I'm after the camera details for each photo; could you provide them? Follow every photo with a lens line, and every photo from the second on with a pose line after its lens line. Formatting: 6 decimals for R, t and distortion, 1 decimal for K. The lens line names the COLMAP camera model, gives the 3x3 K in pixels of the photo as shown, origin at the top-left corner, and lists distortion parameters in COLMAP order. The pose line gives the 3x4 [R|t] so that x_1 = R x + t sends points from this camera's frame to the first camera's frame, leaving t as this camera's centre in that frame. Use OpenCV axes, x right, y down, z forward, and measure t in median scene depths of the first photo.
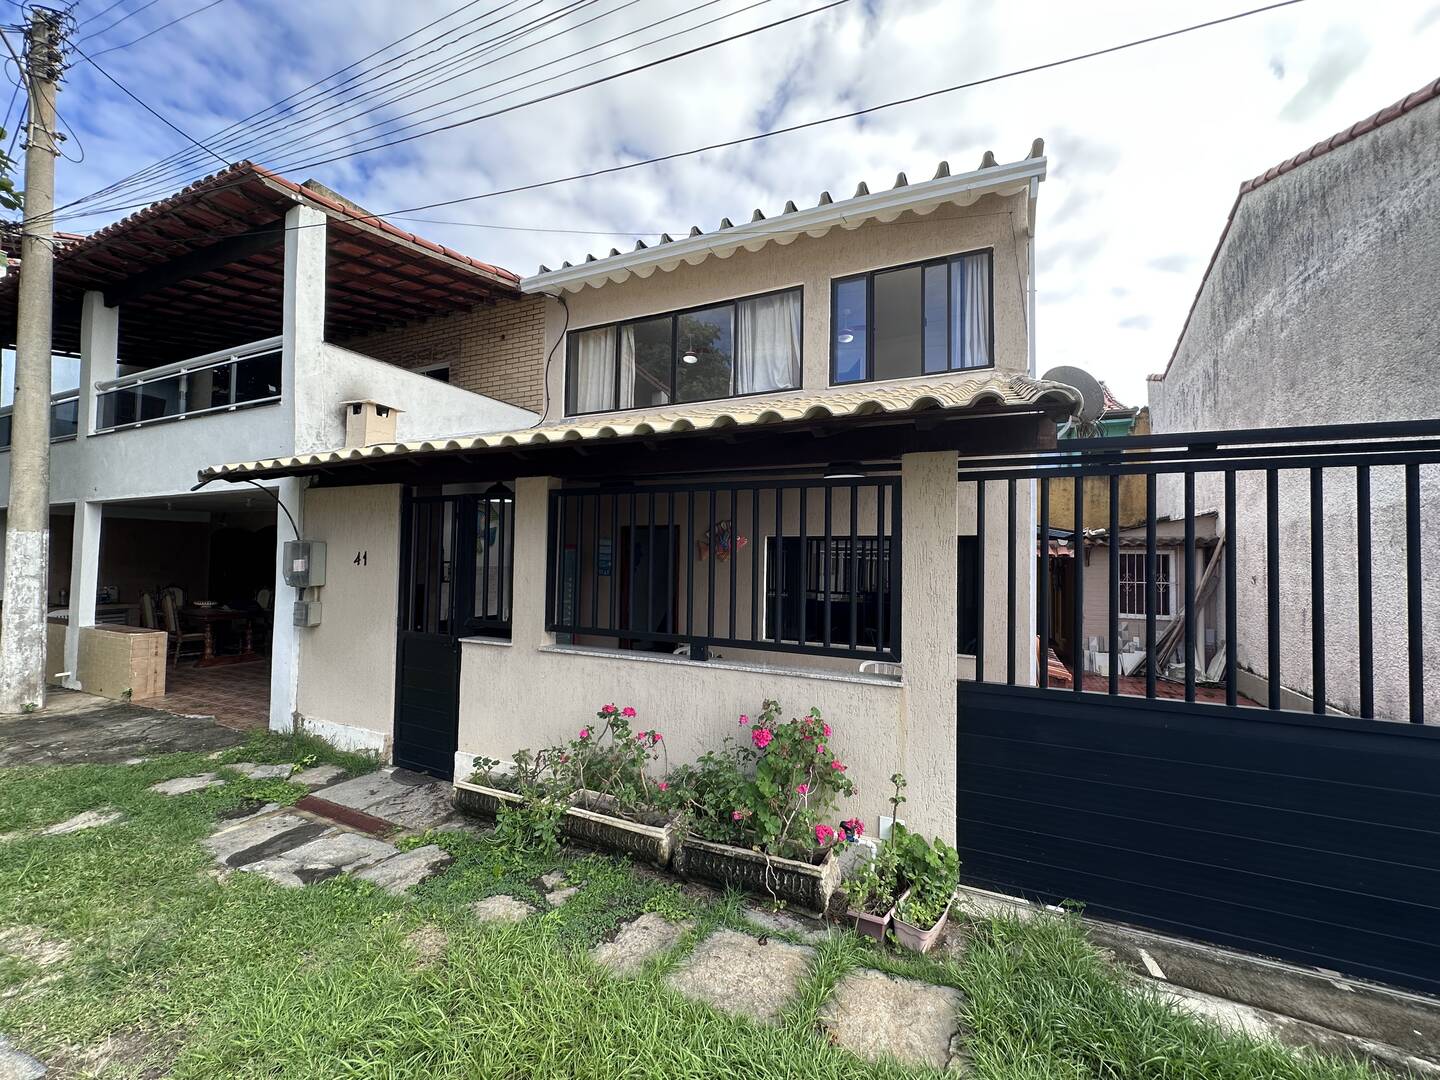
lens RADIAL K [[576.3, 0, 717.9], [0, 576.3, 539.5], [0, 0, 1]] dist [-0.000177, 0.000104]
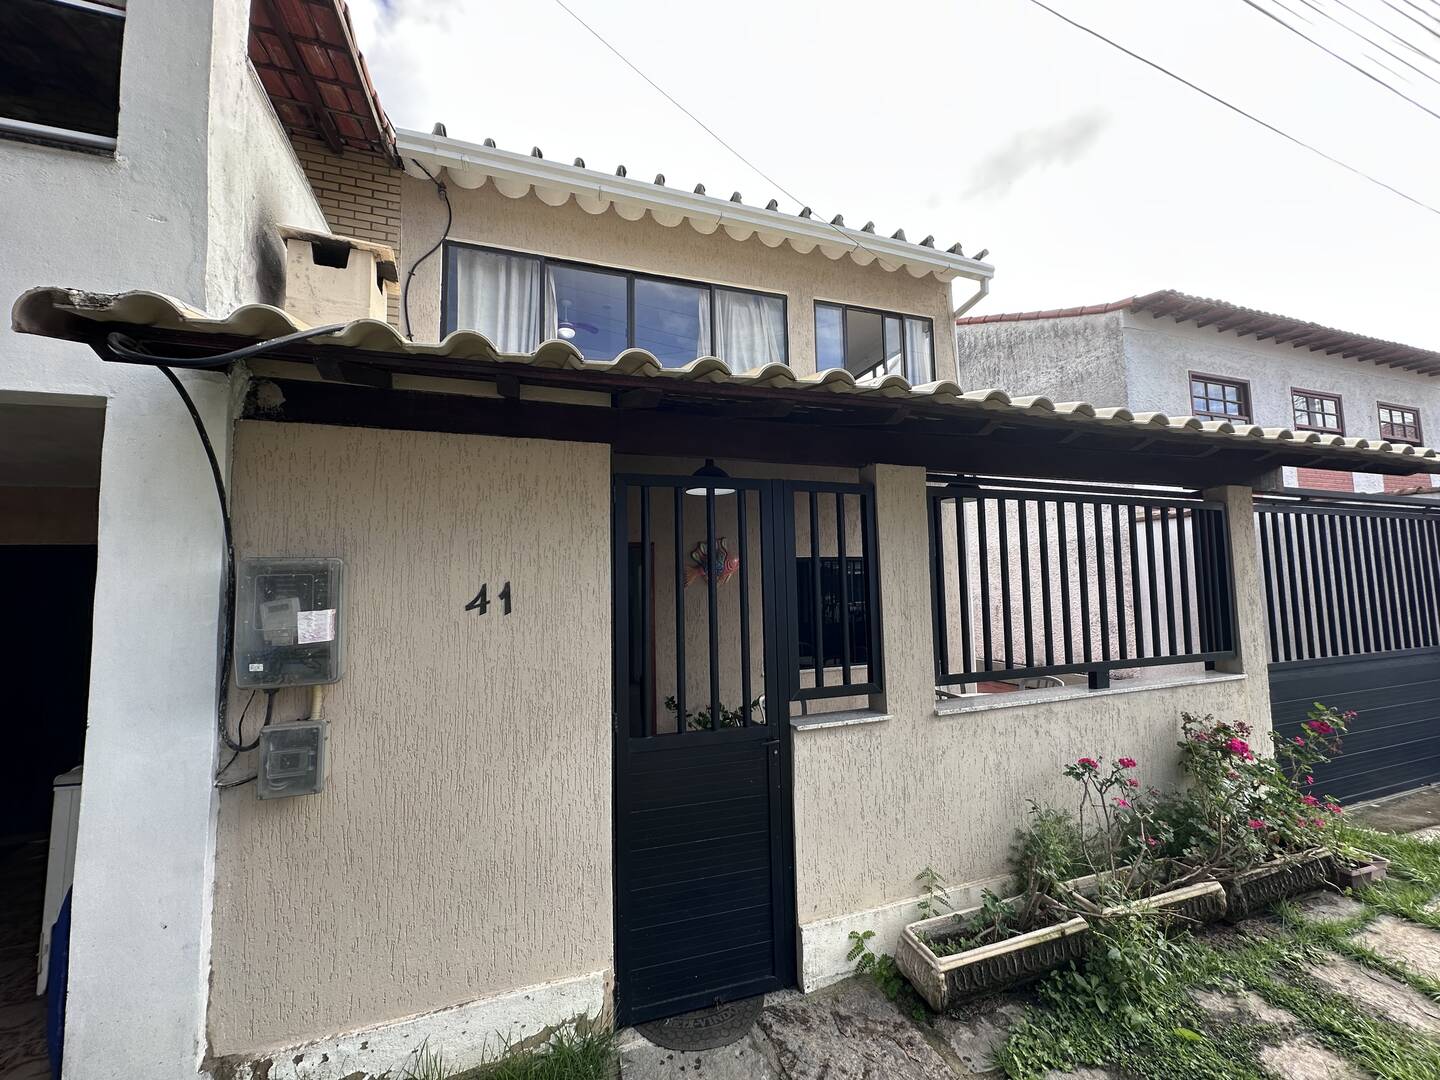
lens RADIAL K [[576.3, 0, 719.3], [0, 576.3, 539.7], [0, 0, 1]] dist [-0.000177, 0.000104]
pose [[0.710586, 0.025437, 0.703150, -0.780712], [0.006900, 0.999046, -0.043115, 0.007164], [-0.703576, 0.035488, 0.709733, 0.541497]]
